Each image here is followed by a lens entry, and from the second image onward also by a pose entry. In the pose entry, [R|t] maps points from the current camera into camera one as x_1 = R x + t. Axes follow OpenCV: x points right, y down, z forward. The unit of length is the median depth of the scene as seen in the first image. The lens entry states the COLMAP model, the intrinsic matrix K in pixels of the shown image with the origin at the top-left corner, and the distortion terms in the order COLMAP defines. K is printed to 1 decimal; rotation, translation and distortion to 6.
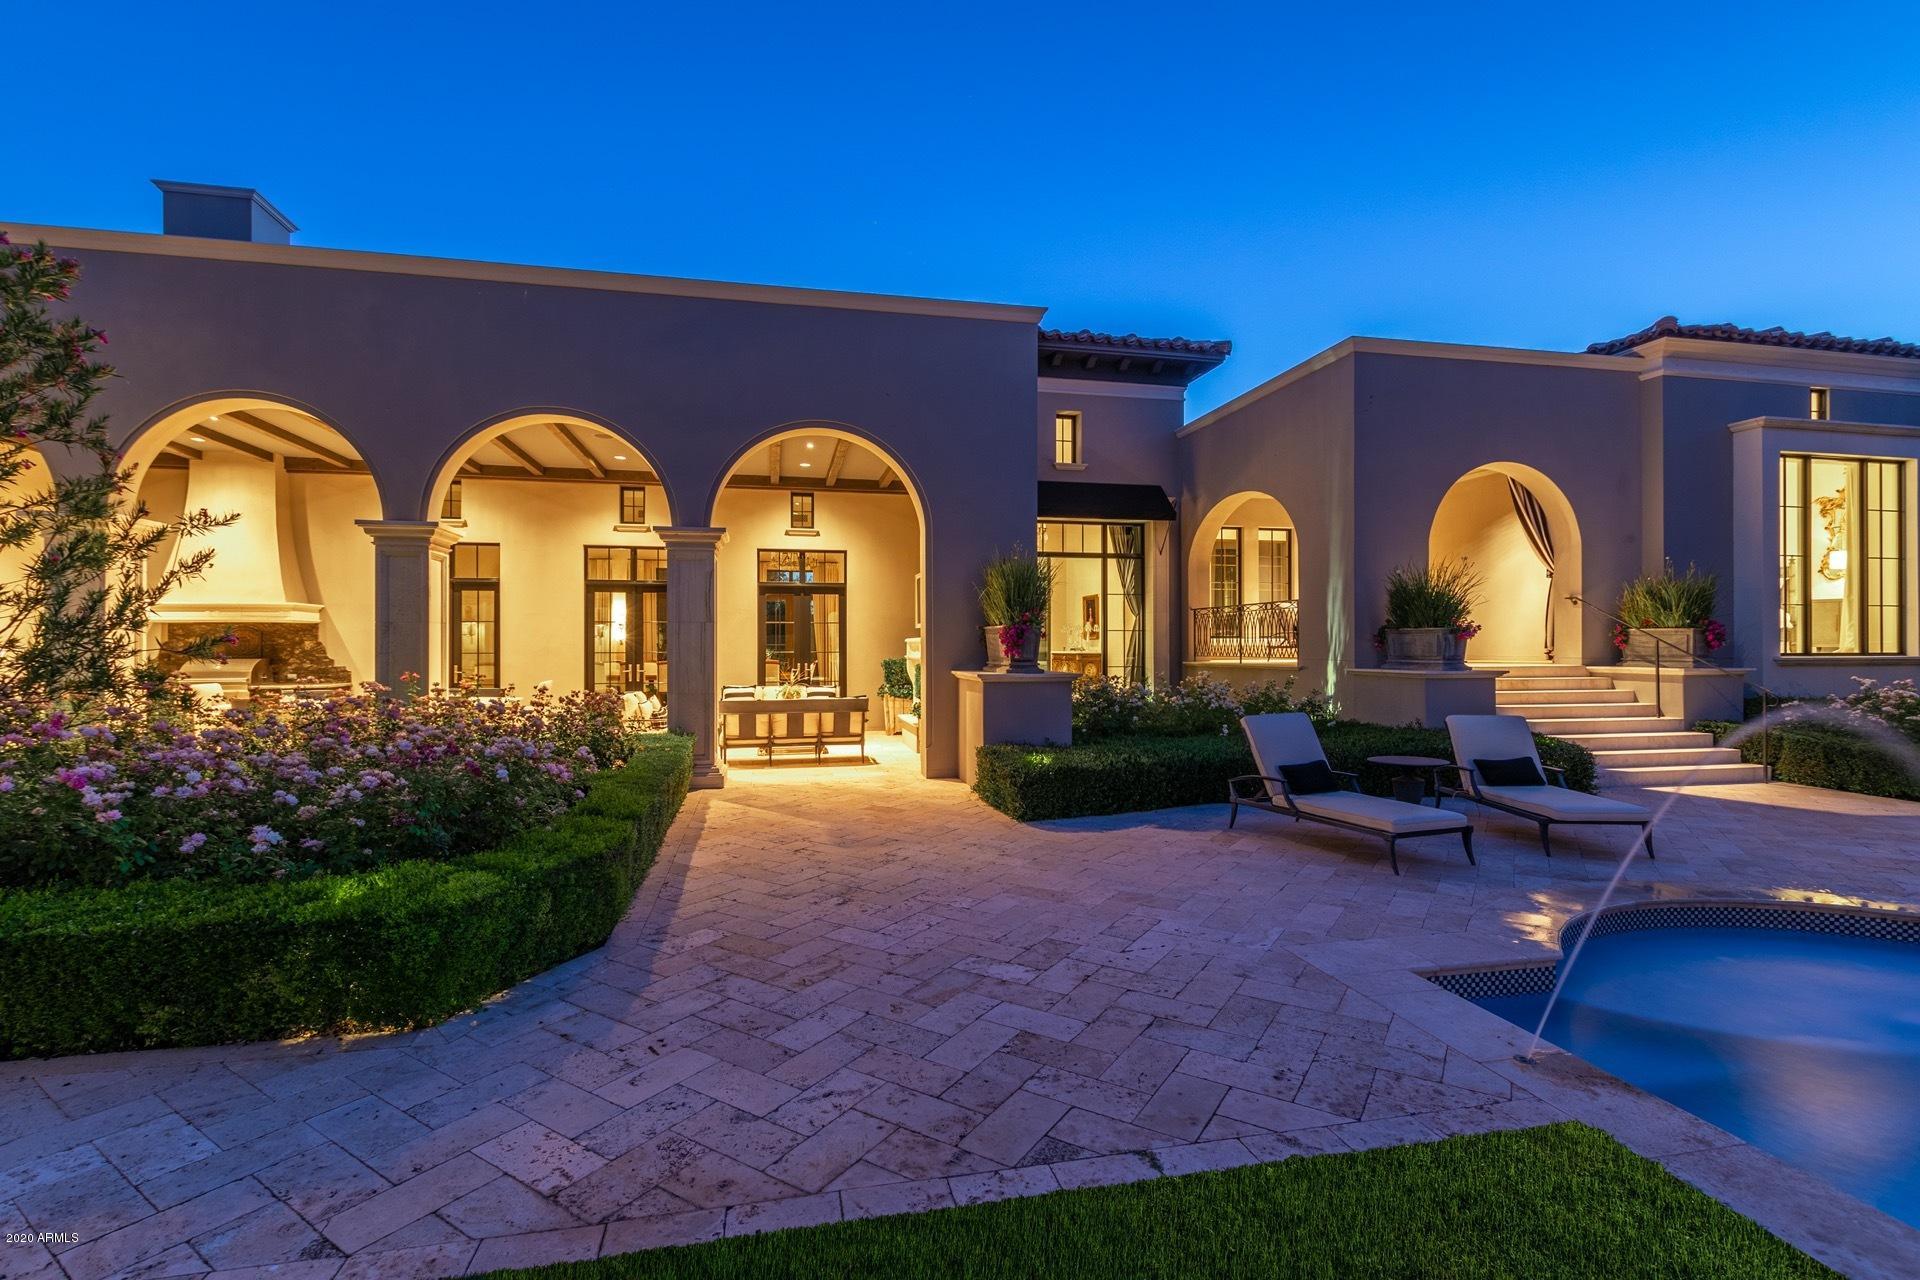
lens RADIAL K [[874.3, 0, 961.9], [0, 874.3, 642.3], [0, 0, 1]] dist [0.005183, -0.002573]
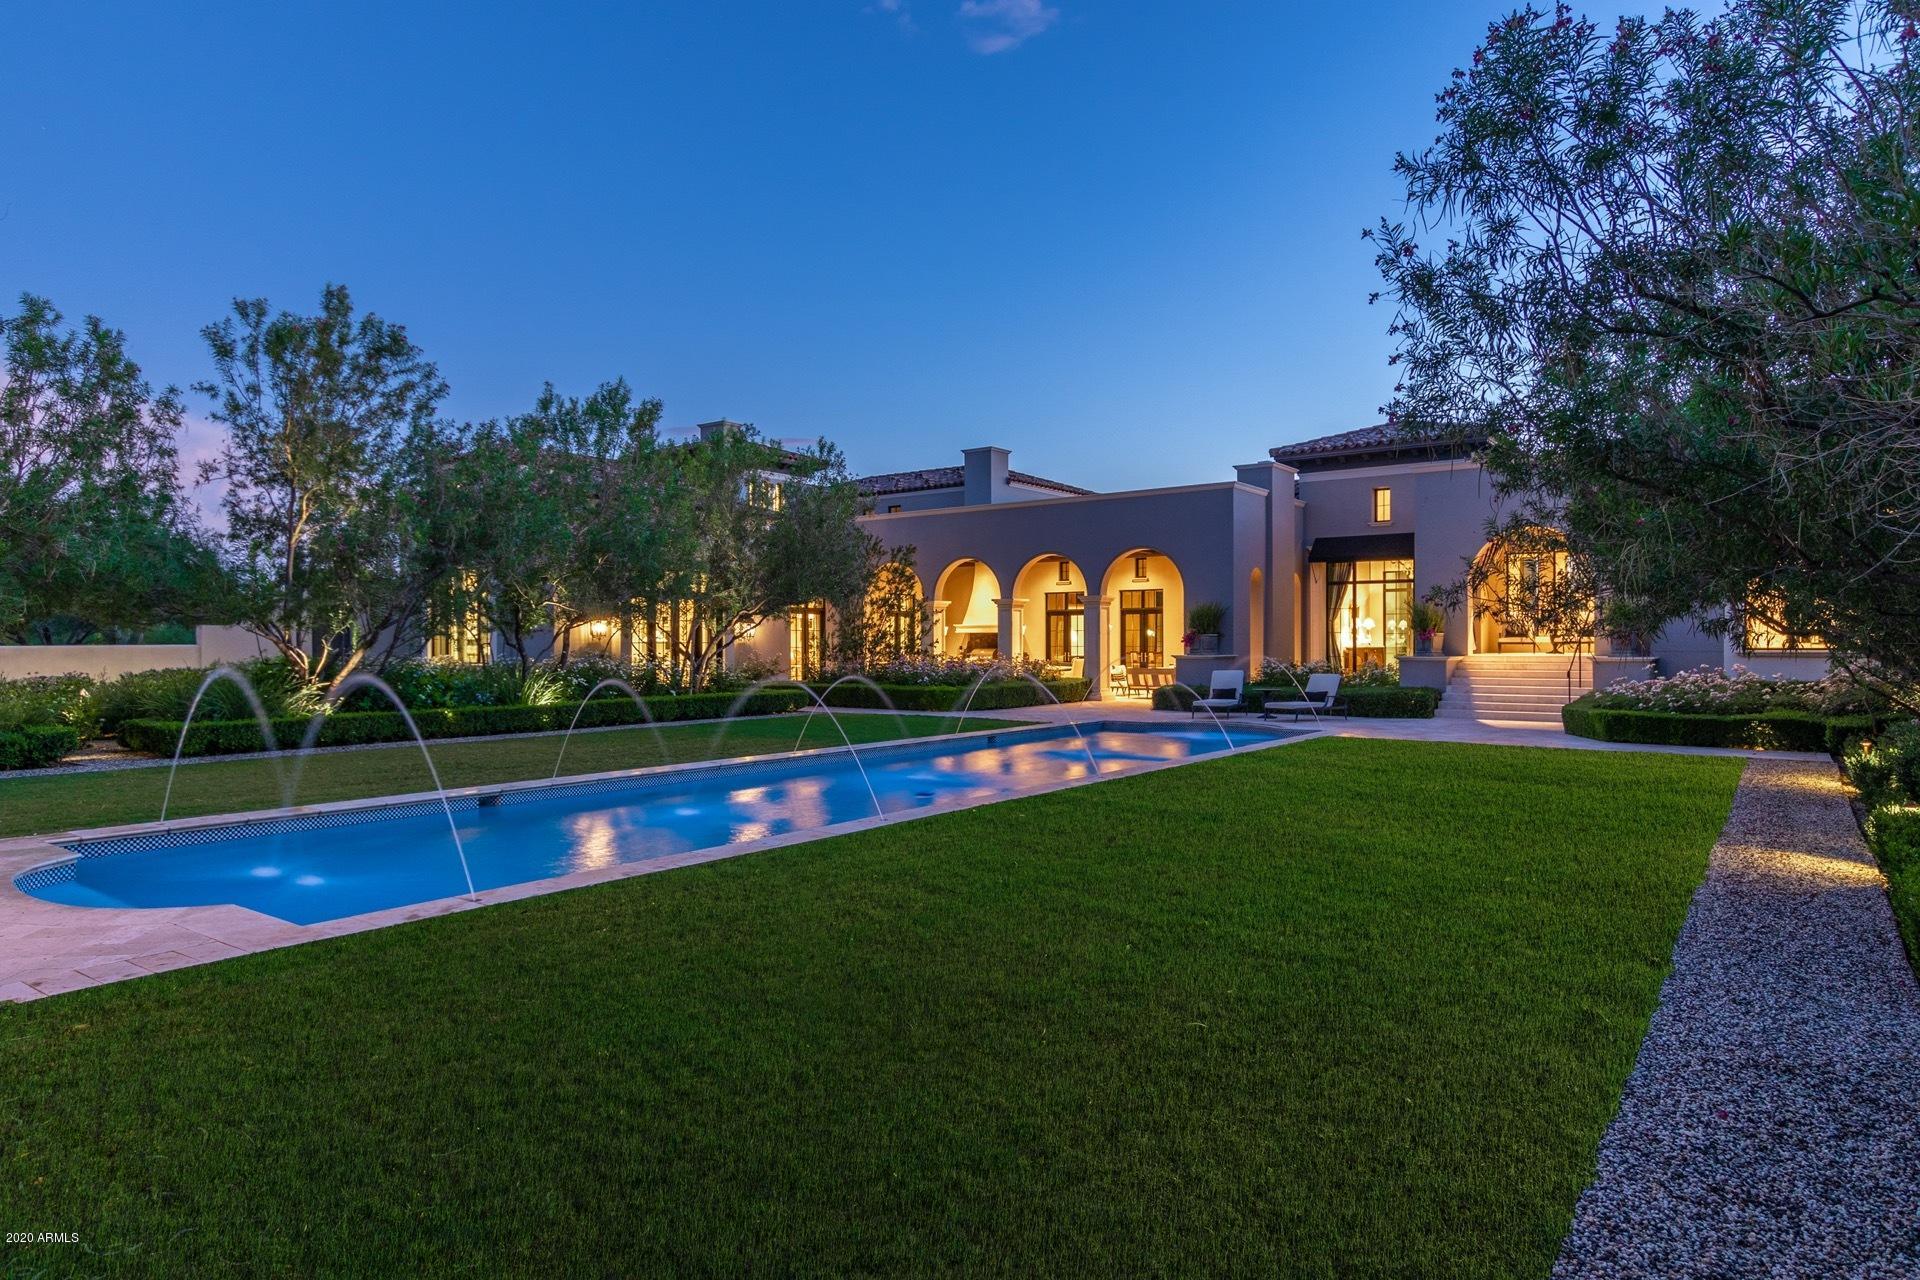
lens RADIAL K [[1162.2, 0, 974.2], [0, 1162.2, 641.5], [0, 0, 1]] dist [0.031168, 0.001450]
pose [[0.675395, -0.002228, -0.737452, 1.578531], [0.006292, 0.999976, 0.002741, -0.010648], [0.737429, -0.006492, 0.675394, -1.225217]]
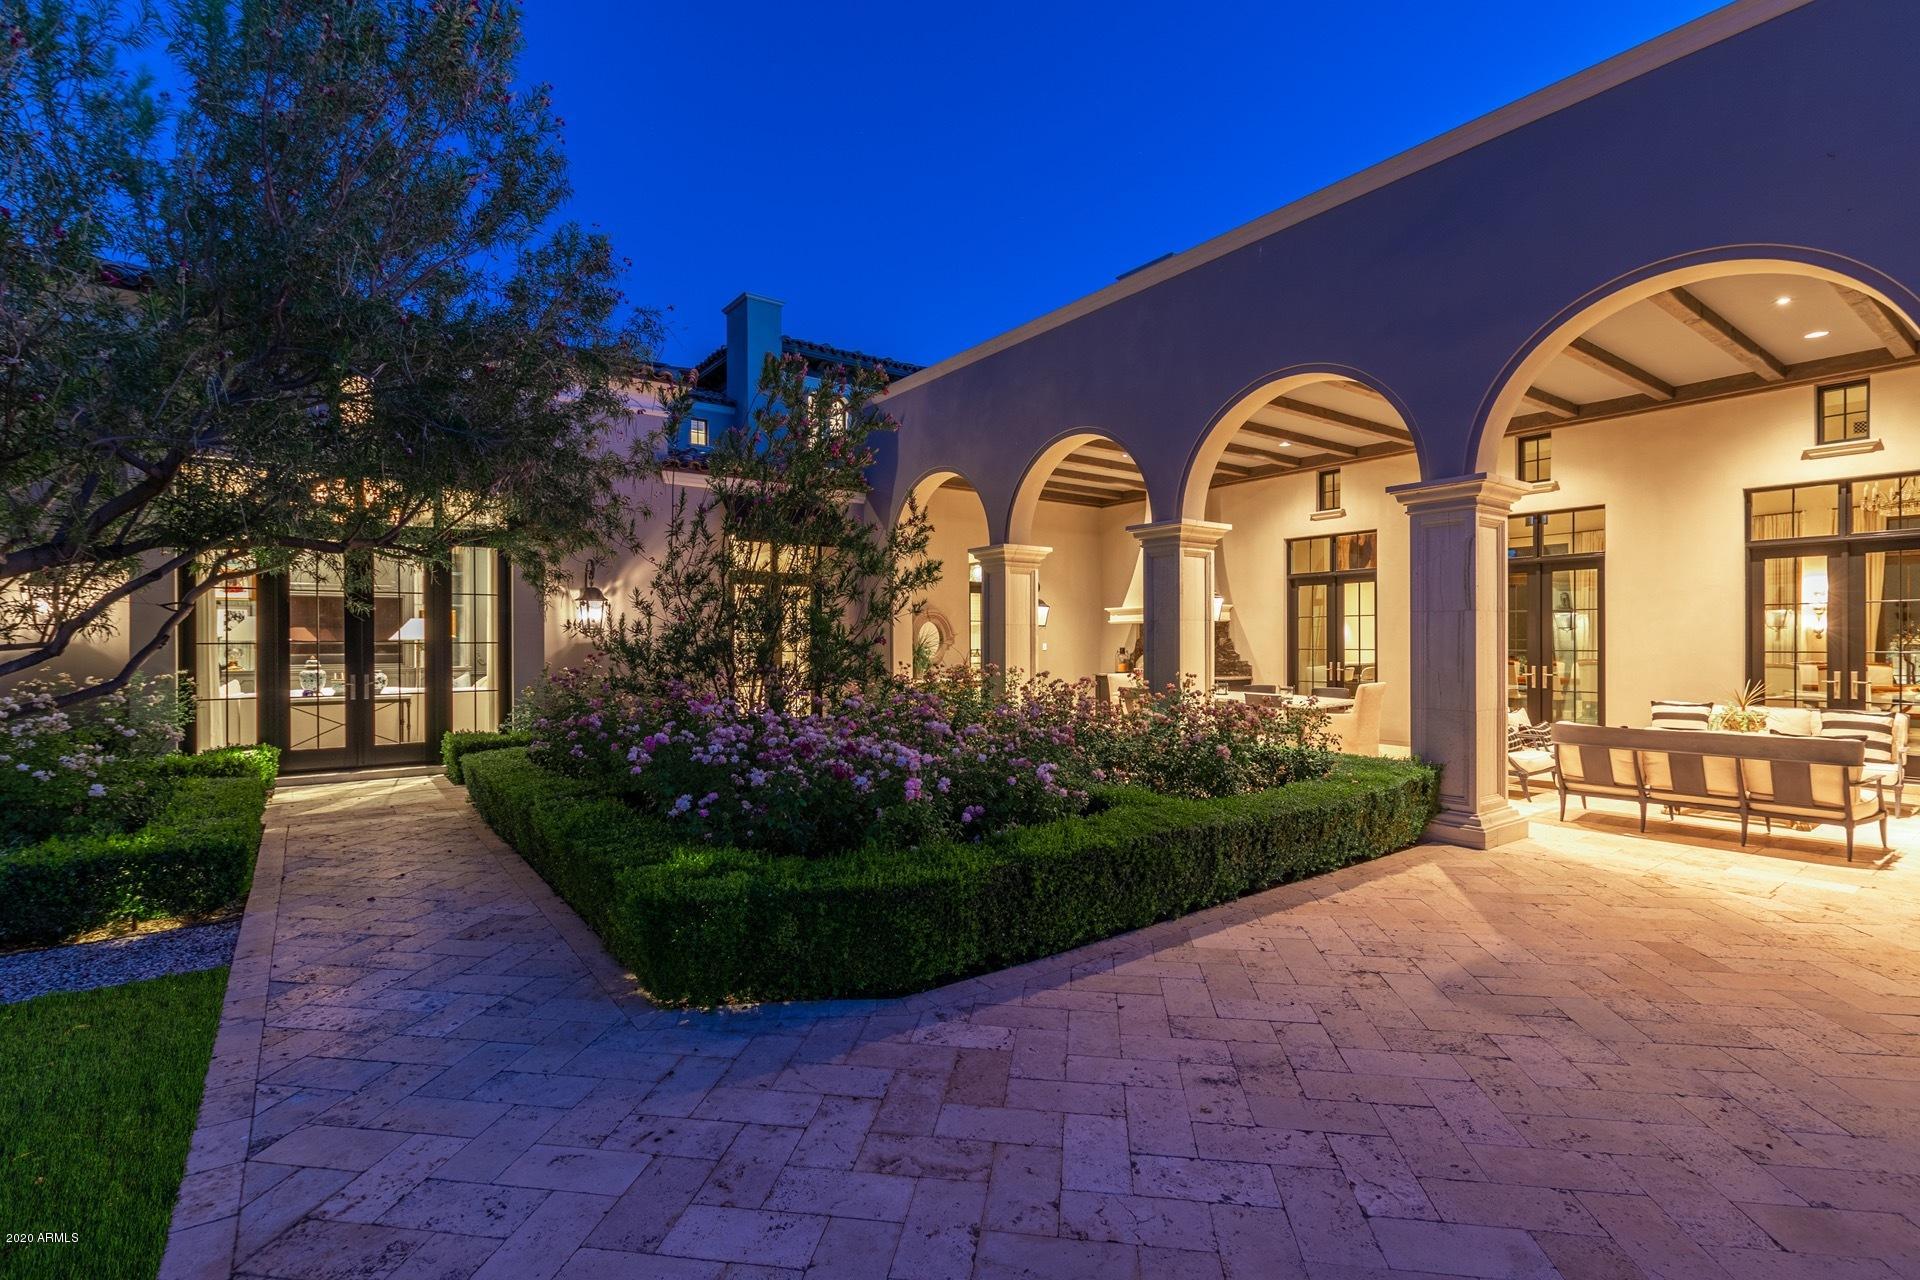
lens RADIAL K [[874.3, 0, 945.2], [0, 874.3, 641.3], [0, 0, 1]] dist [0.005183, -0.002573]
pose [[0.402666, -0.001137, -0.915346, 0.157181], [0.007379, 0.999971, 0.002004, -0.002040], [0.915317, -0.007562, 0.402663, 0.277409]]
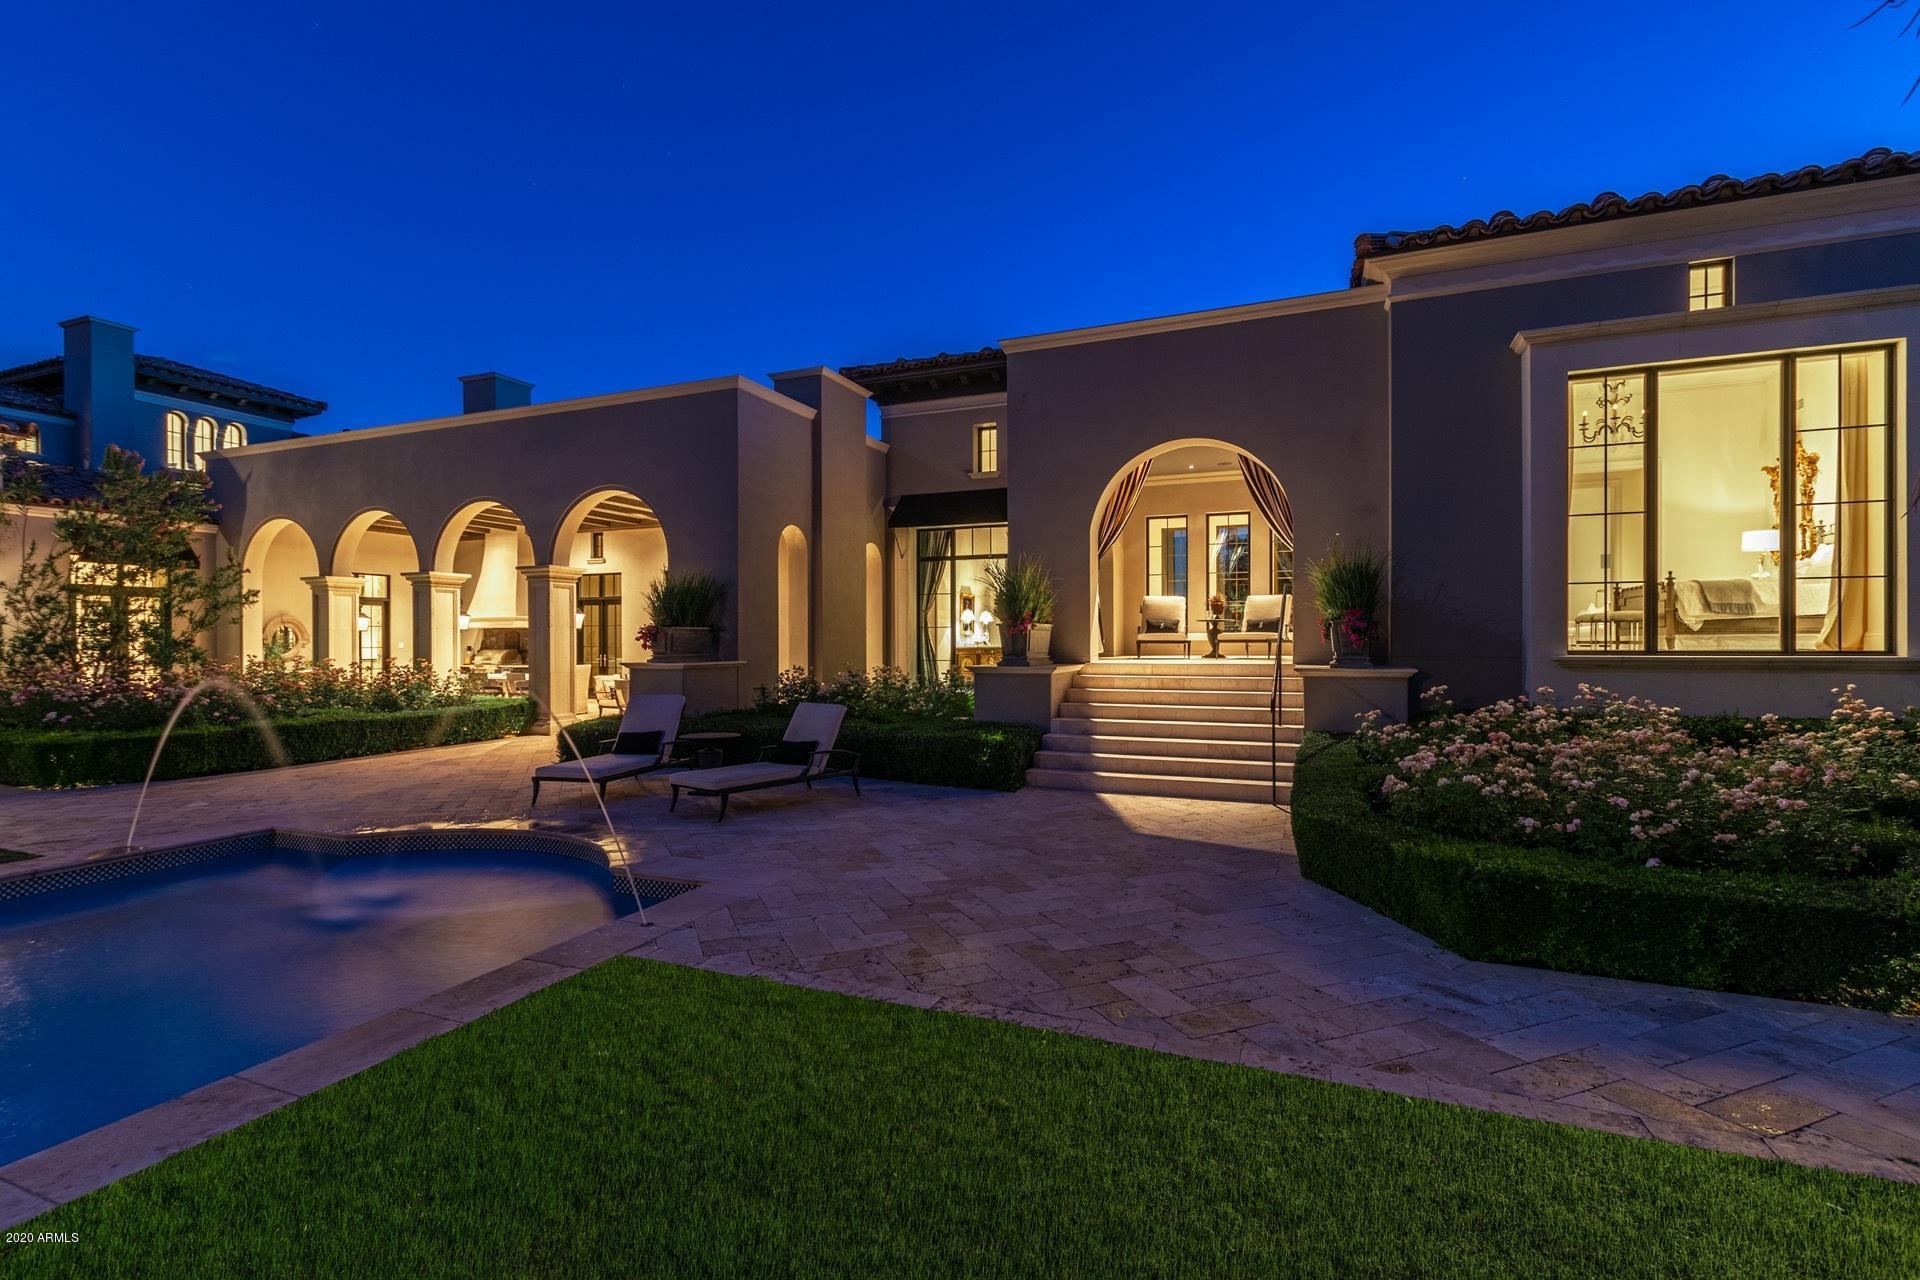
lens RADIAL K [[874.3, 0, 956.4], [0, 874.3, 647.0], [0, 0, 1]] dist [0.005183, -0.002573]
pose [[0.824517, 0.002904, -0.565830, 0.984287], [0.004987, 0.999911, 0.012398, -0.002331], [0.565815, -0.013044, 0.824429, 0.118598]]
